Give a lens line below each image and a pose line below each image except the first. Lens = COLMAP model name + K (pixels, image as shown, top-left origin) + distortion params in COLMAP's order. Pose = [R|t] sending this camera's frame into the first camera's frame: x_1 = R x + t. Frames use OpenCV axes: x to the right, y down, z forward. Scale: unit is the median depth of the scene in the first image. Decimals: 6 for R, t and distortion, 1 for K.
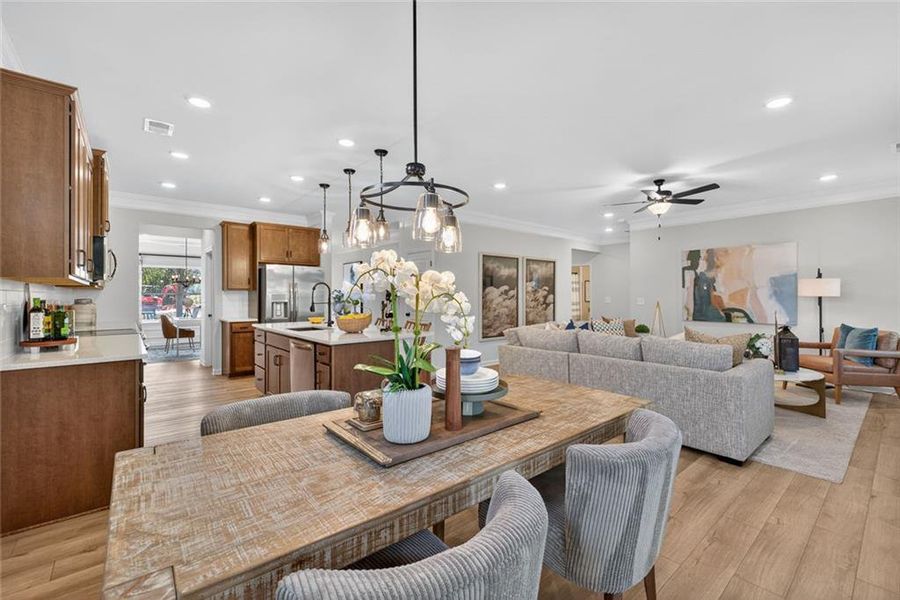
lens RADIAL K [[380.8, 0, 456.6], [0, 380.8, 292.8], [0, 0, 1]] dist [0.003662, -0.000230]
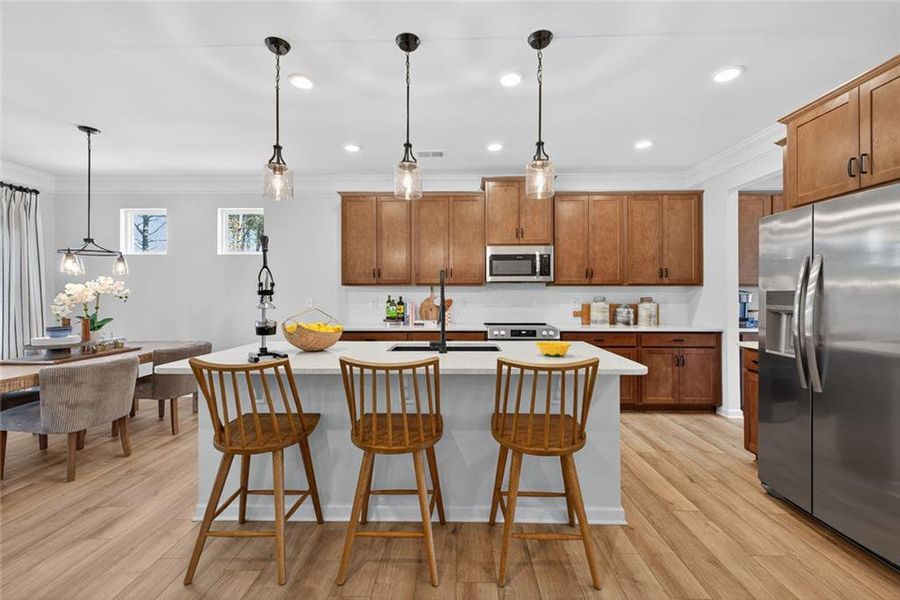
lens RADIAL K [[380.8, 0, 452.5], [0, 380.8, 295.6], [0, 0, 1]] dist [0.003662, -0.000230]
pose [[-0.654051, 0.004230, -0.756438, 0.031809], [0.007868, 0.999968, -0.001212, 0.007959], [0.756409, -0.006744, -0.654064, 0.949162]]
